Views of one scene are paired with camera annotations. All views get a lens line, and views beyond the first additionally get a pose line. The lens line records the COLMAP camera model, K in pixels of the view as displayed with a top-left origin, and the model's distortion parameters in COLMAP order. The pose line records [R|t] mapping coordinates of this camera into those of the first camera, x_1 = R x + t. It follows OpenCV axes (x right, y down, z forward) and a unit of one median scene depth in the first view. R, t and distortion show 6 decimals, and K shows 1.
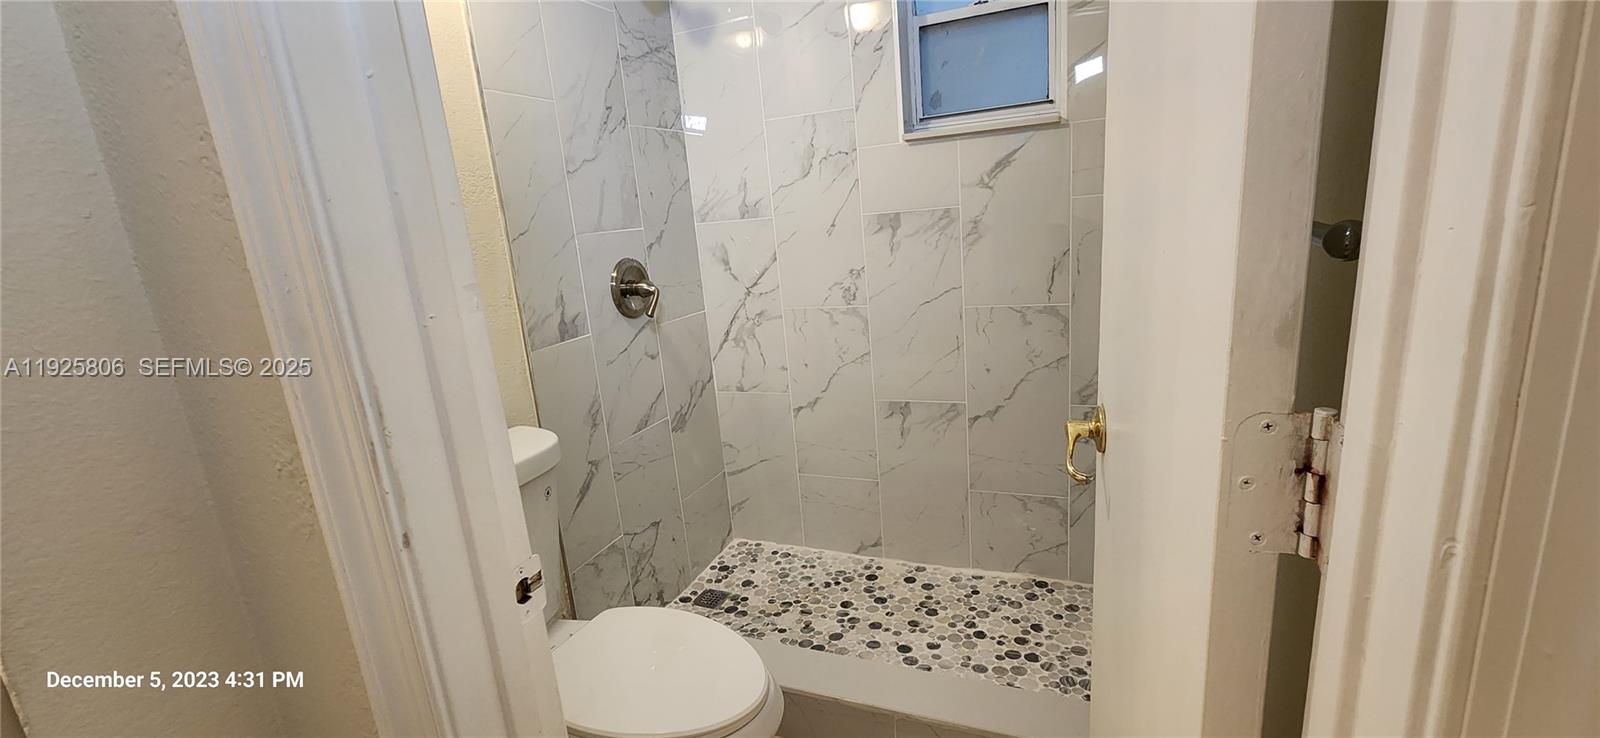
lens RADIAL K [[669.2, 0, 803.6], [0, 669.2, 374.8], [0, 0, 1]] dist [0.000730, -0.000280]
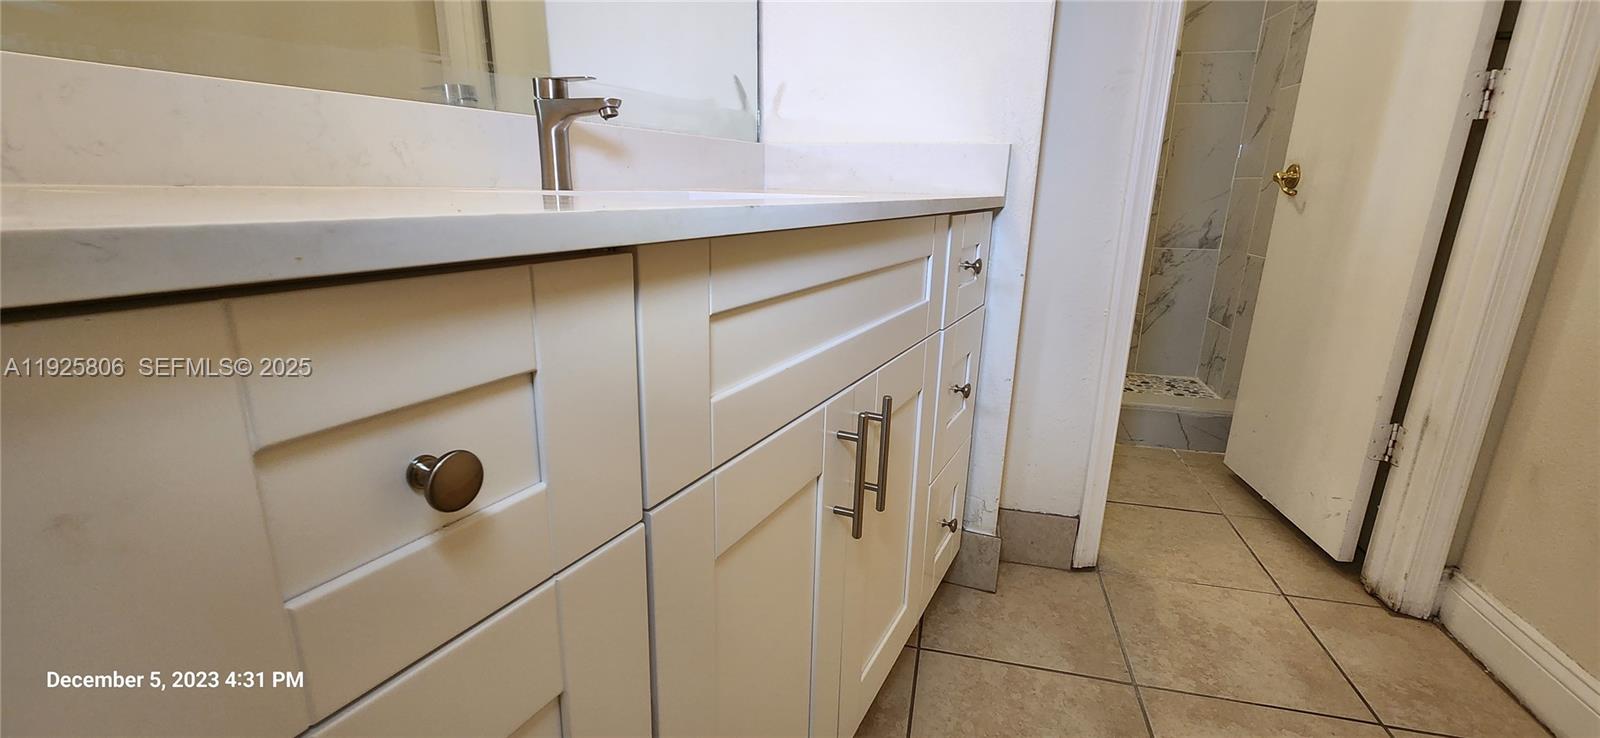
lens RADIAL K [[672.0, 0, 795.5], [0, 672.0, 374.7], [0, 0, 1]] dist [0.000587, 0.000149]
pose [[0.984576, 0.050749, 0.167436, -0.621247], [-0.056309, 0.998003, 0.028626, 0.327036], [-0.165649, -0.037613, 0.985467, -0.356652]]
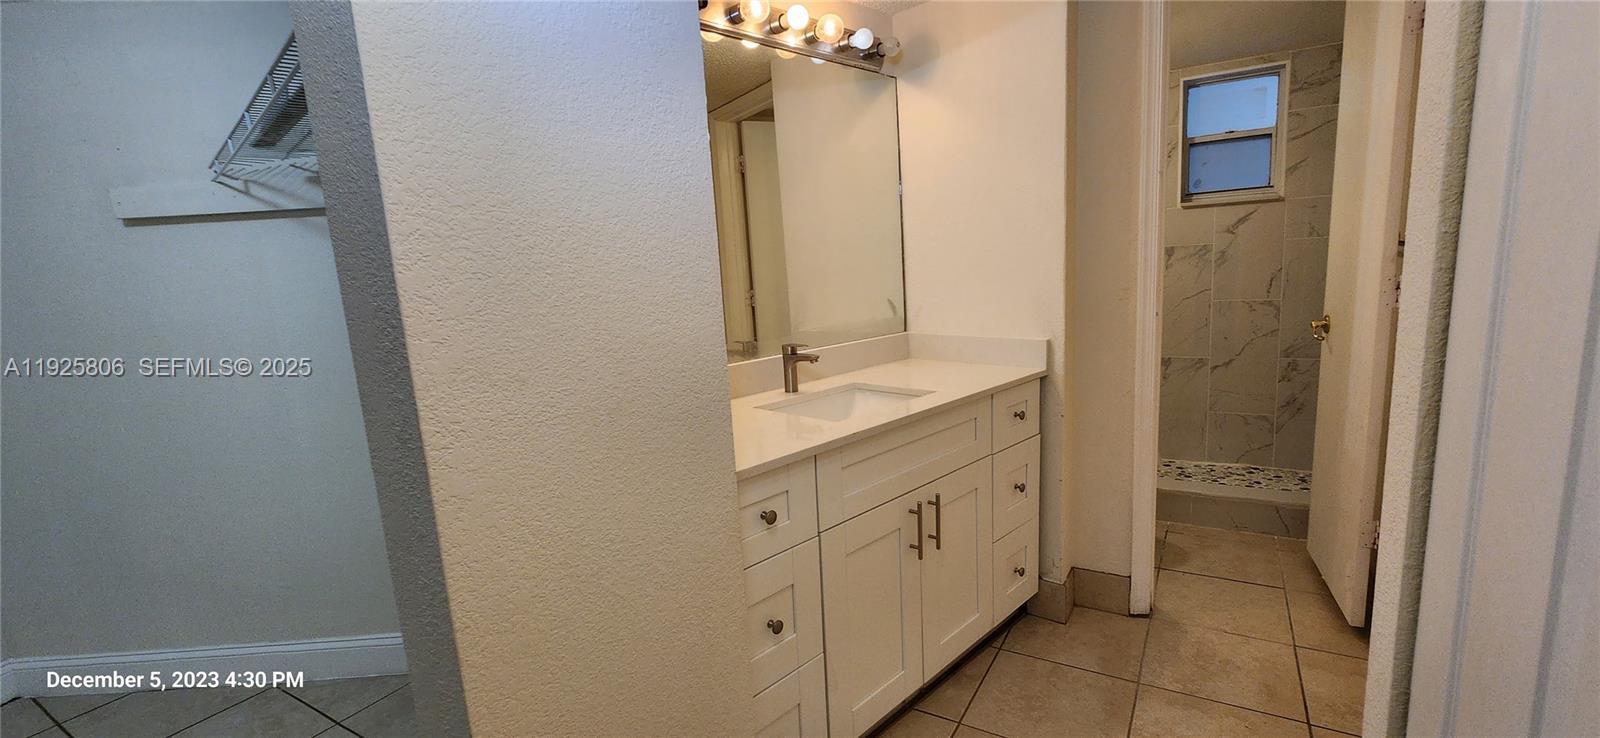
lens RADIAL K [[669.2, 0, 803.6], [0, 669.2, 374.8], [0, 0, 1]] dist [0.000730, -0.000280]
pose [[0.987860, 0.047187, -0.148005, -0.545877], [-0.056518, 0.996628, -0.059484, 0.255559], [0.144699, 0.067127, 0.987196, -0.863576]]
